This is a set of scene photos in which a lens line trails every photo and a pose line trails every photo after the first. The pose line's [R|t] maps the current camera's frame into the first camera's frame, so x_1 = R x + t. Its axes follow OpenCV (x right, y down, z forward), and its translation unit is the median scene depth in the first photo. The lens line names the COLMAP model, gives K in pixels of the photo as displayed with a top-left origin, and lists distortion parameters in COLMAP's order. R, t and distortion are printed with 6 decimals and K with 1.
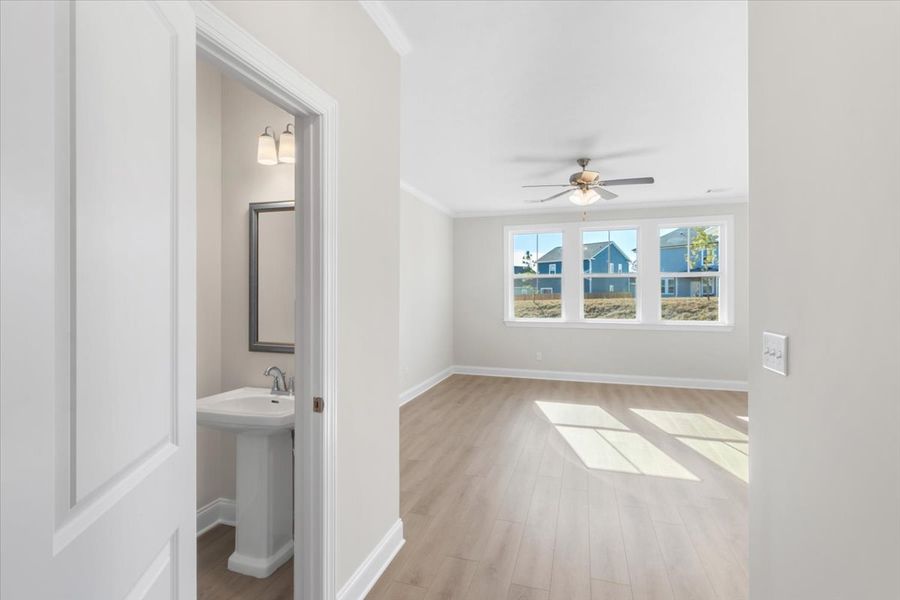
lens RADIAL K [[430.9, 0, 453.4], [0, 430.9, 294.5], [0, 0, 1]] dist [0.000668, 0.000263]
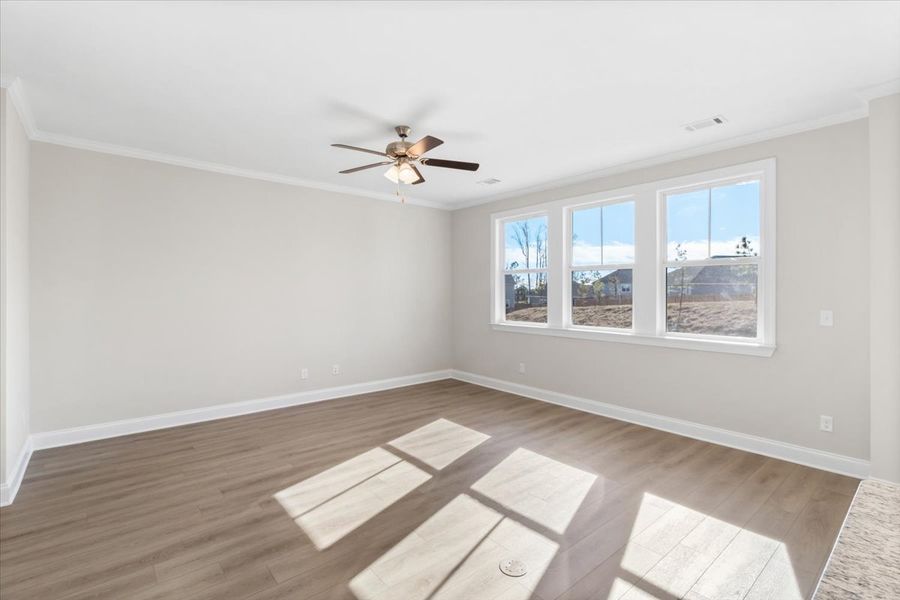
lens RADIAL K [[430.9, 0, 453.4], [0, 430.9, 294.5], [0, 0, 1]] dist [0.000668, 0.000263]
pose [[0.841498, 0.004663, -0.540240, 0.592550], [-0.002725, 0.999987, 0.004388, -0.000889], [0.540253, -0.002220, 0.841500, 0.261526]]
